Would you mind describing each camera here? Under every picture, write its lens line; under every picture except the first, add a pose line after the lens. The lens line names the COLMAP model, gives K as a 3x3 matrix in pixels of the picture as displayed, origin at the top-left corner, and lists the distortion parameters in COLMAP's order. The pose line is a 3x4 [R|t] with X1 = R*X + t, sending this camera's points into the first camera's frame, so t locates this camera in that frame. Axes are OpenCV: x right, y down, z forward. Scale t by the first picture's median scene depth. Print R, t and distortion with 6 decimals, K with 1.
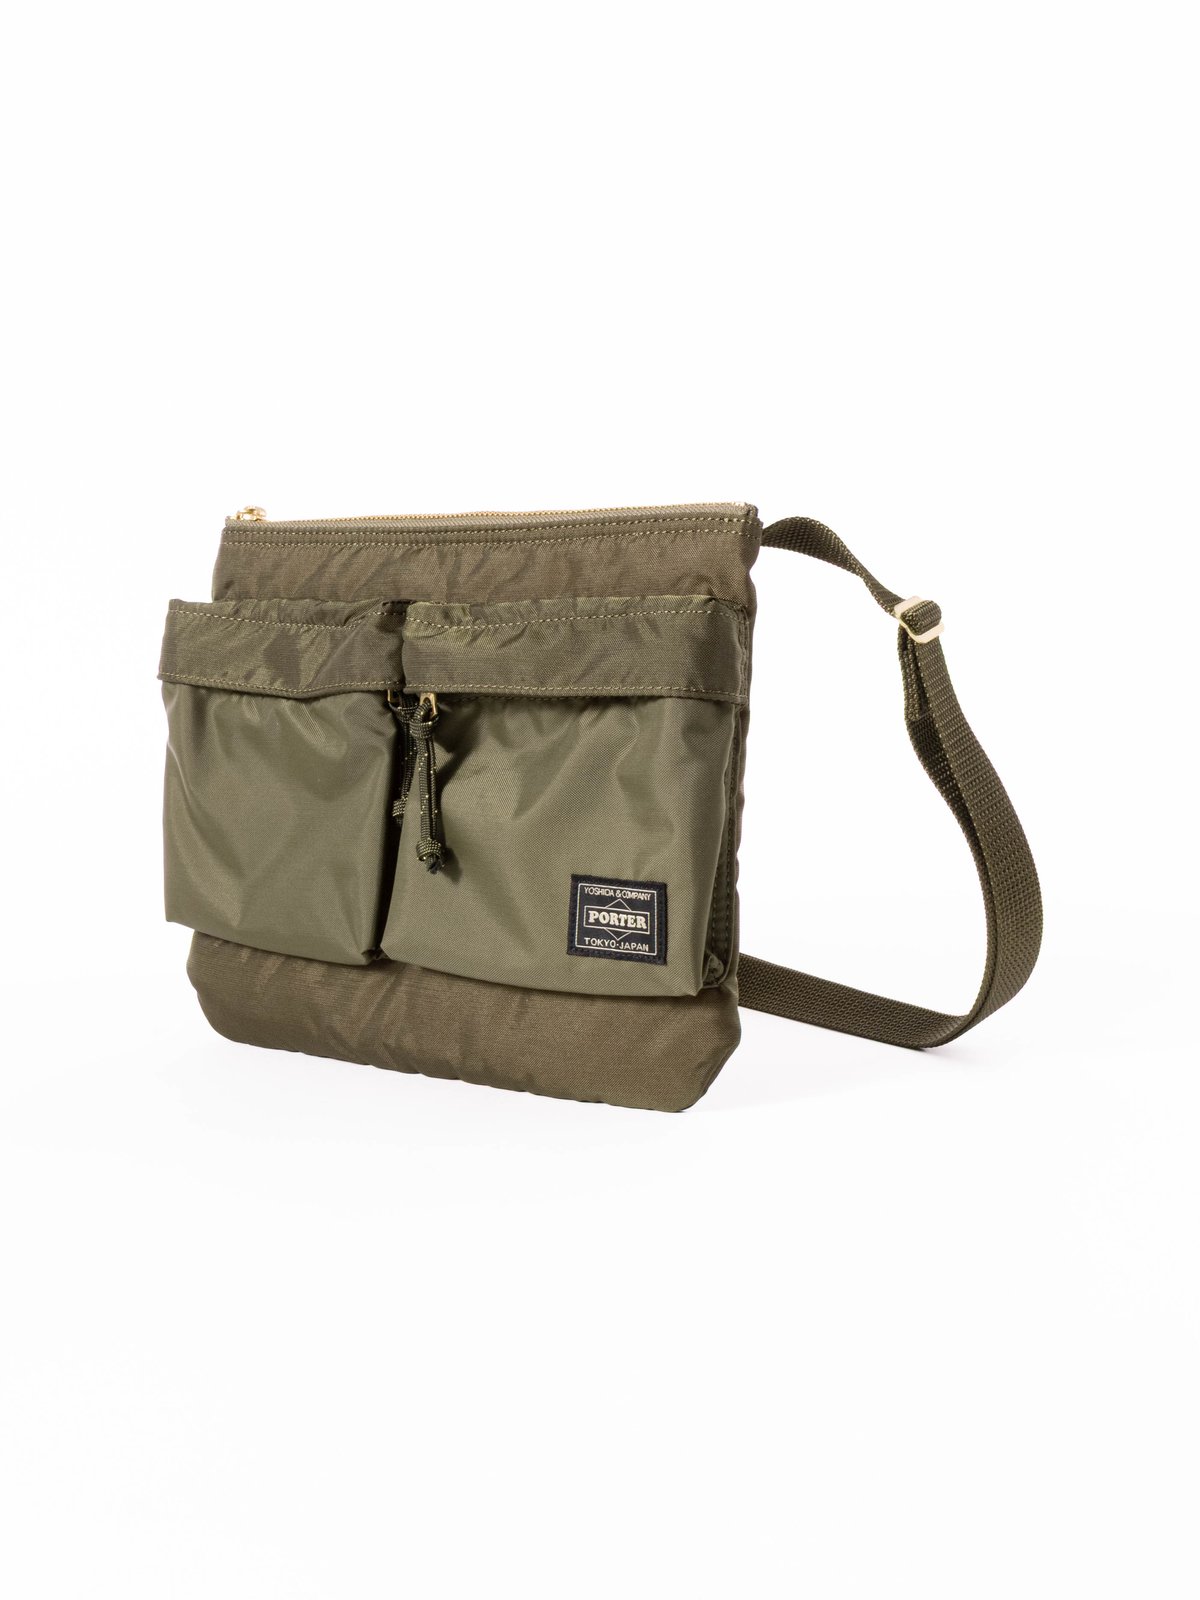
lens RADIAL K [[2051.3, 0, 598.6], [0, 2051.3, 801.6], [0, 0, 1]] dist [-0.002074, 0.000000]
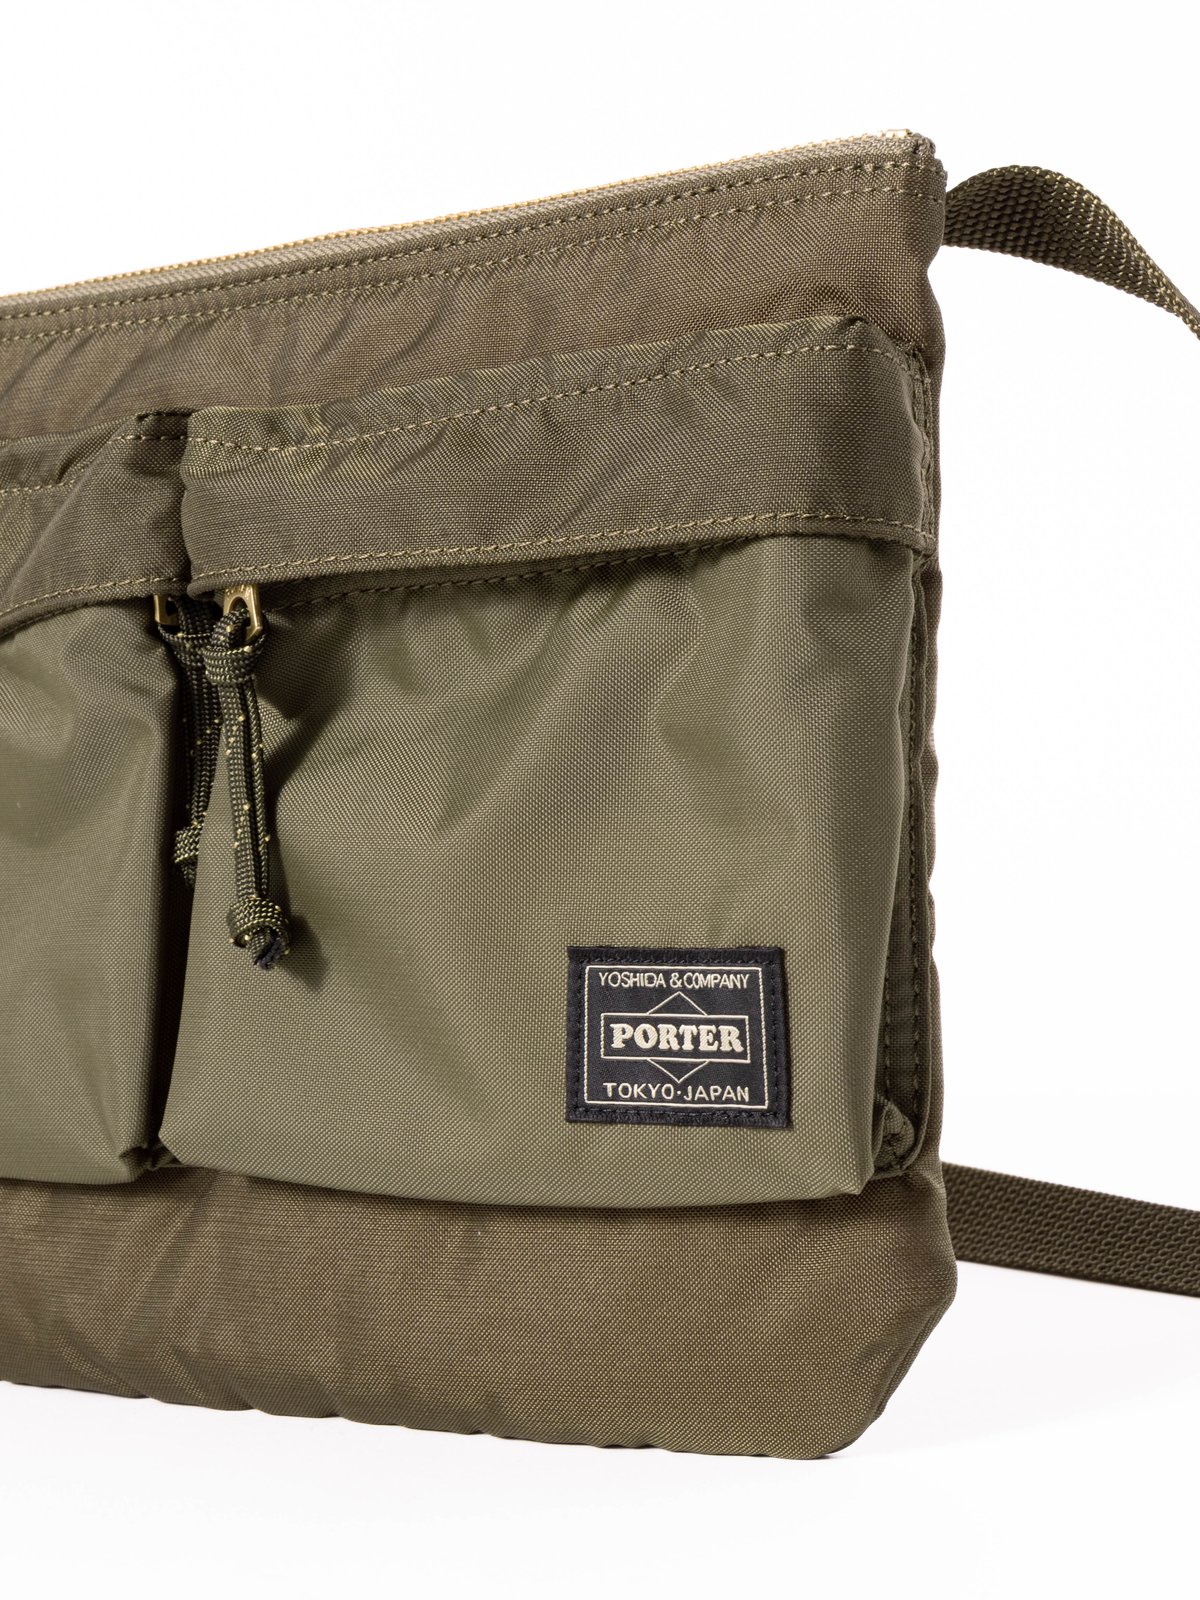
lens RADIAL K [[3364.6, 0, 600.9], [0, 3364.6, 798.9], [0, 0, 1]] dist [-0.018501, 0.000000]
pose [[0.998699, -0.043486, 0.026639, -0.023788], [0.044951, 0.997354, -0.057143, 0.044168], [-0.024084, 0.058266, 0.998011, 0.237455]]
